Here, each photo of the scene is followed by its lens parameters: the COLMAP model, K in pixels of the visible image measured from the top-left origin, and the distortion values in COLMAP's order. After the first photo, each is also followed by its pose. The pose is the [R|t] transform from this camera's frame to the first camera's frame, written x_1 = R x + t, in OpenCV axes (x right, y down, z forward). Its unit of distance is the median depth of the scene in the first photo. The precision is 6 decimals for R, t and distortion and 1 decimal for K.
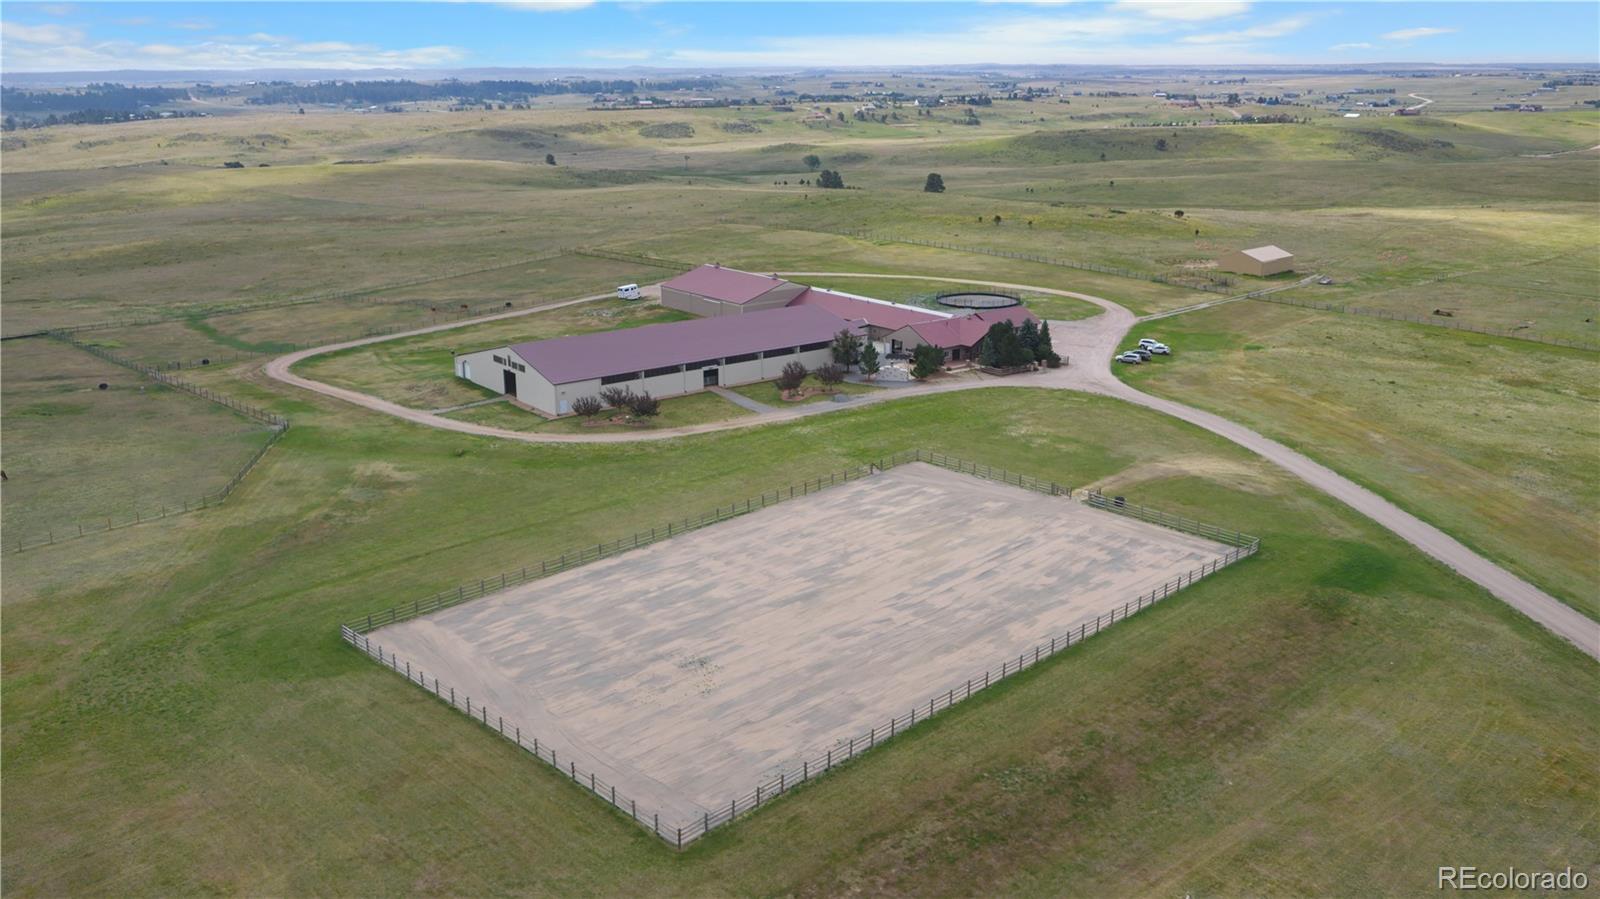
lens RADIAL K [[1324.6, 0, 805.8], [0, 1324.6, 455.5], [0, 0, 1]] dist [0.026126, -0.065823]
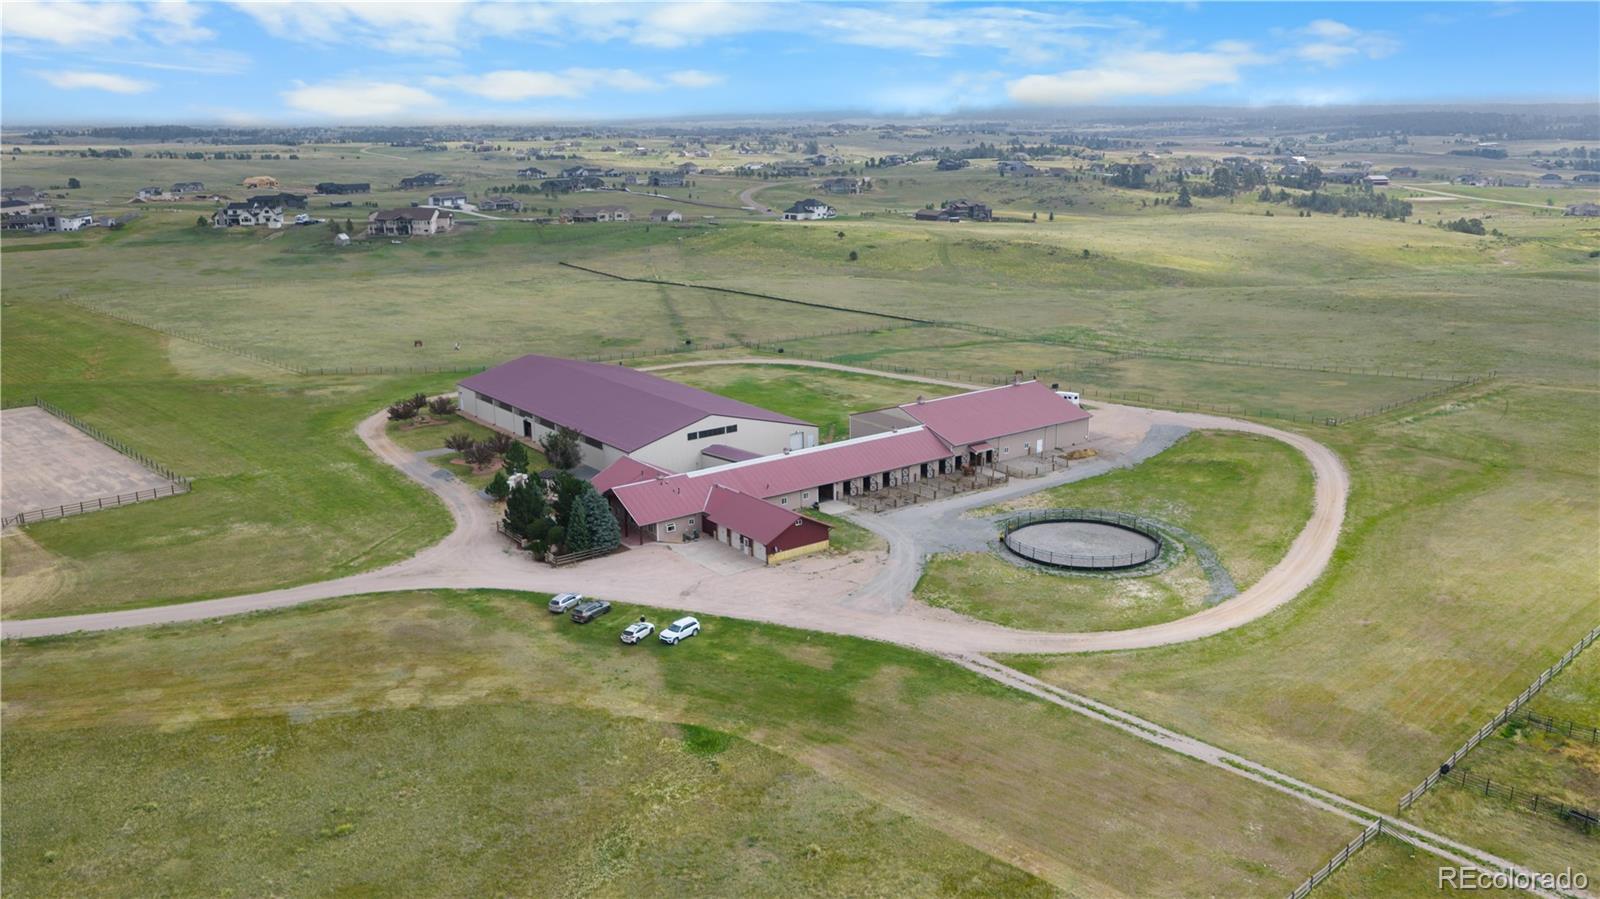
lens RADIAL K [[1324.6, 0, 805.8], [0, 1324.6, 455.5], [0, 0, 1]] dist [0.026126, -0.065823]
pose [[-0.039851, 0.259416, -0.964943, 1.226433], [-0.270481, 0.926855, 0.260347, -0.491797], [0.961900, 0.271374, 0.033231, 1.602690]]
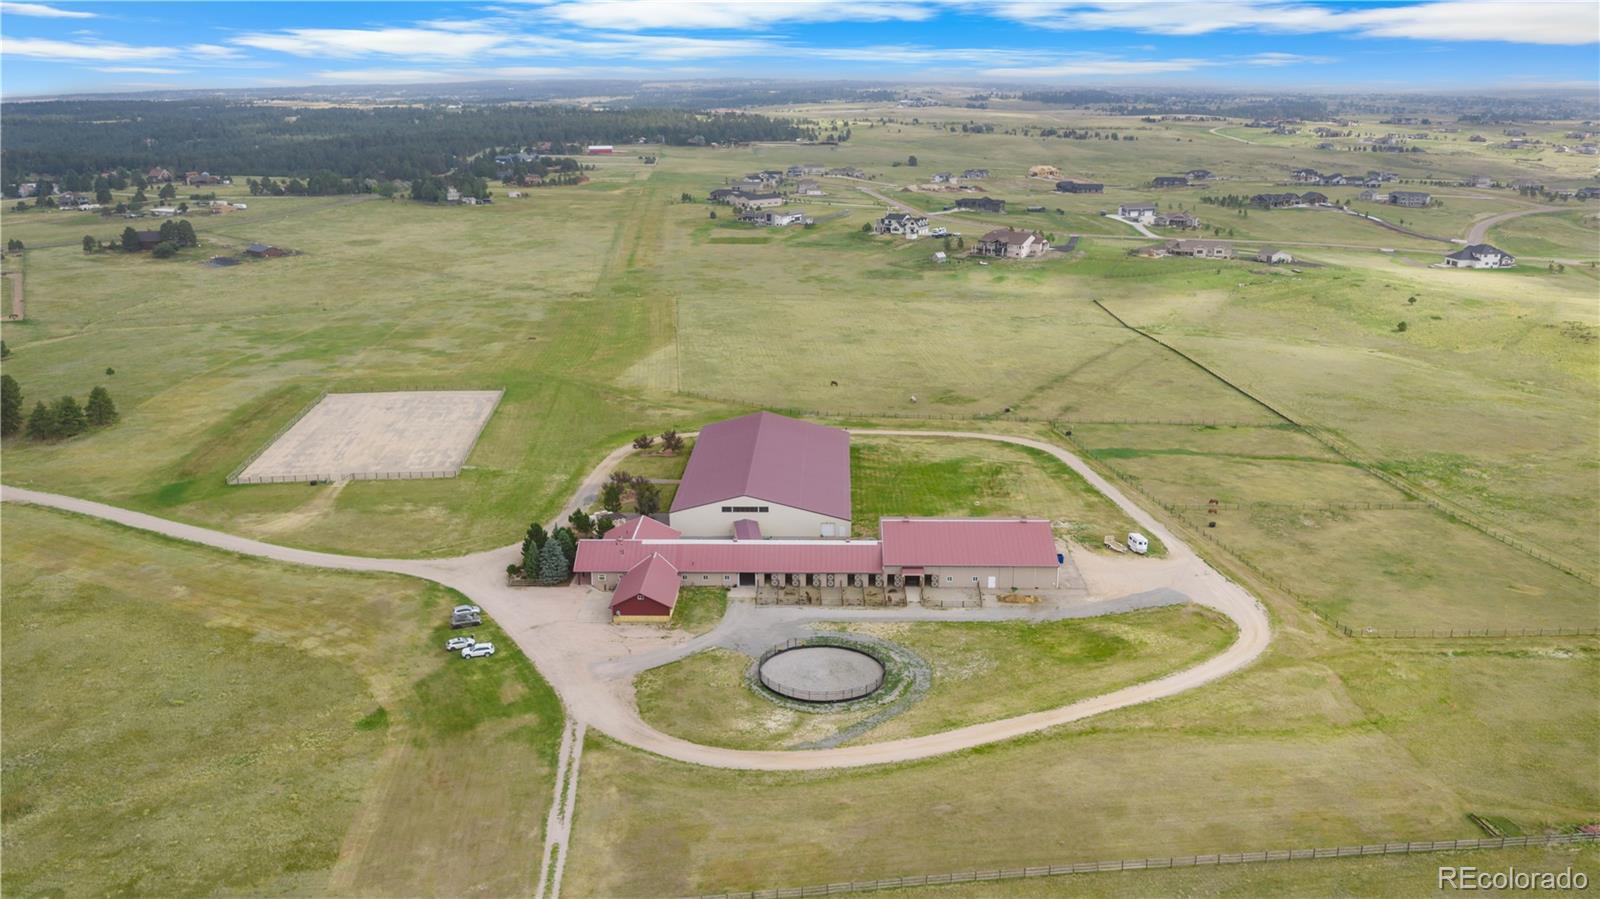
lens RADIAL K [[1324.6, 0, 805.8], [0, 1324.6, 455.5], [0, 0, 1]] dist [0.026126, -0.065823]
pose [[-0.649928, 0.216635, -0.728466, 1.102177], [-0.211109, 0.869330, 0.446875, -0.938544], [0.730086, 0.444223, -0.519269, 2.398297]]
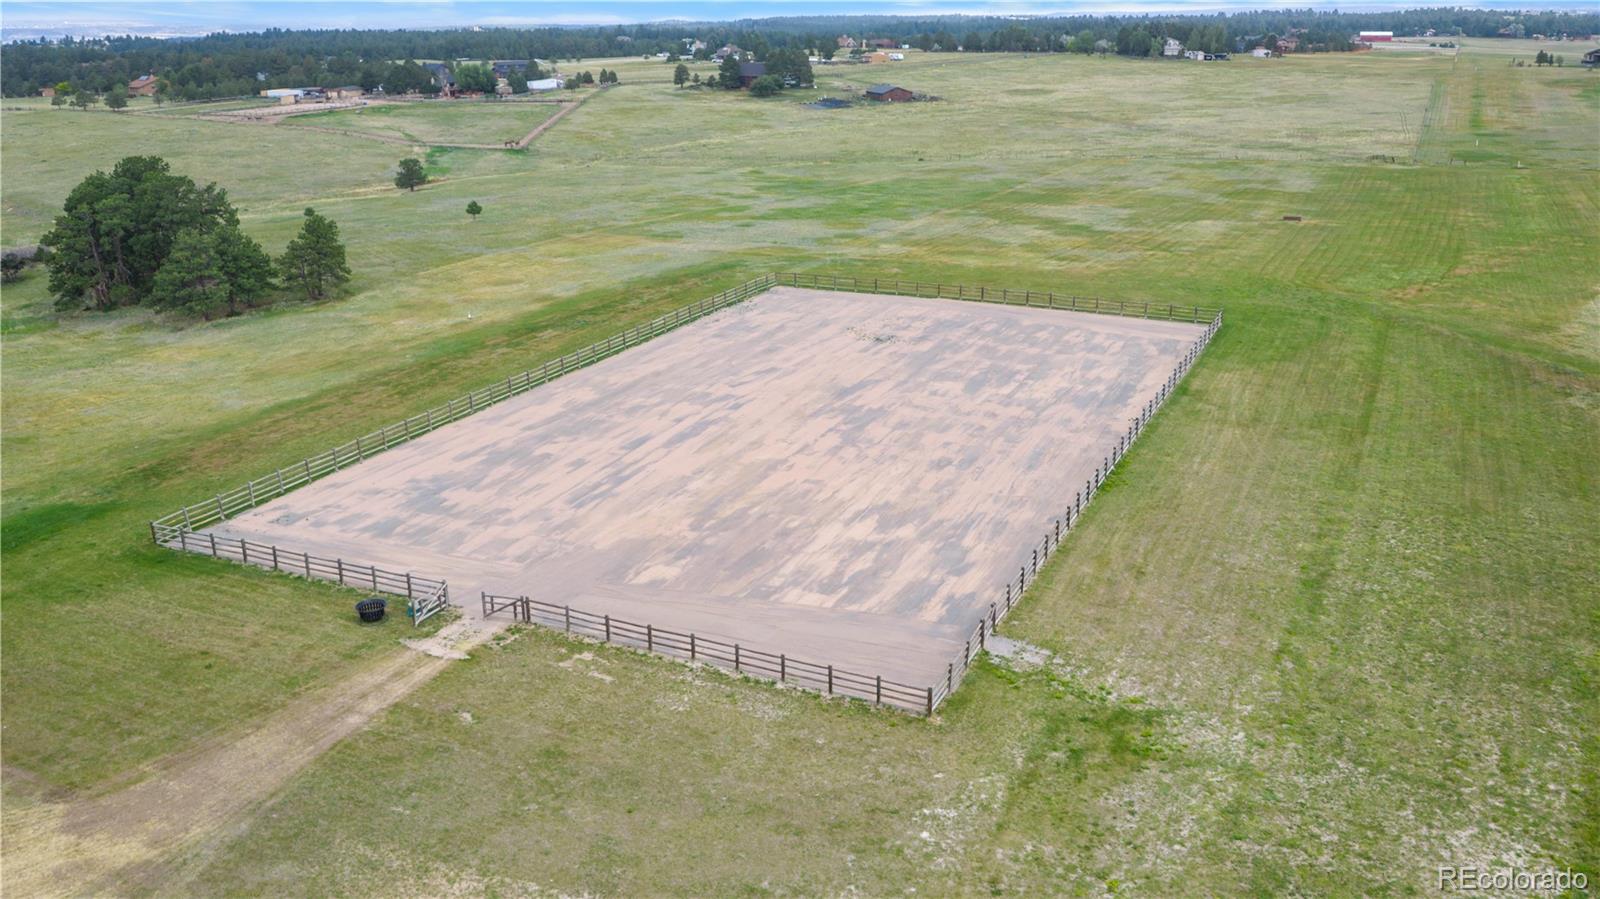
lens RADIAL K [[1324.6, 0, 805.8], [0, 1324.6, 455.5], [0, 0, 1]] dist [0.026126, -0.065823]
pose [[-0.942293, 0.114257, -0.314690, 0.233682], [-0.087850, 0.822638, 0.561737, -0.260114], [0.323058, 0.556966, -0.765128, 1.344904]]
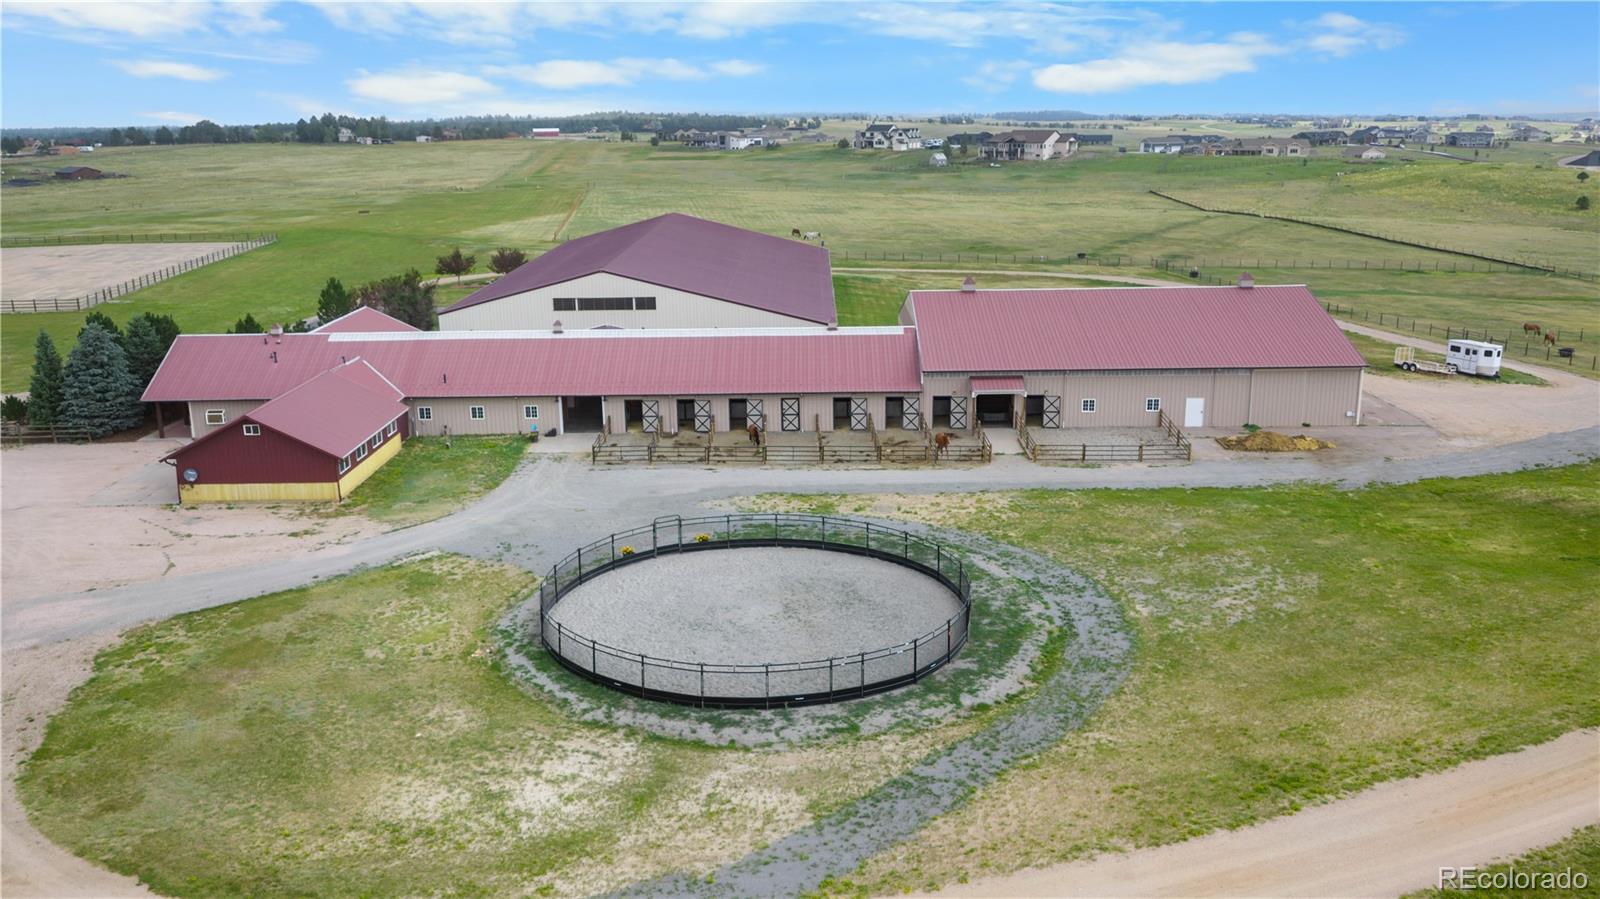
lens RADIAL K [[1324.6, 0, 805.8], [0, 1324.6, 455.5], [0, 0, 1]] dist [0.026126, -0.065823]
pose [[-0.632955, 0.204564, -0.746674, 0.497512], [-0.206618, 0.884842, 0.417568, -0.411647], [0.746108, 0.418578, -0.517799, 2.042718]]
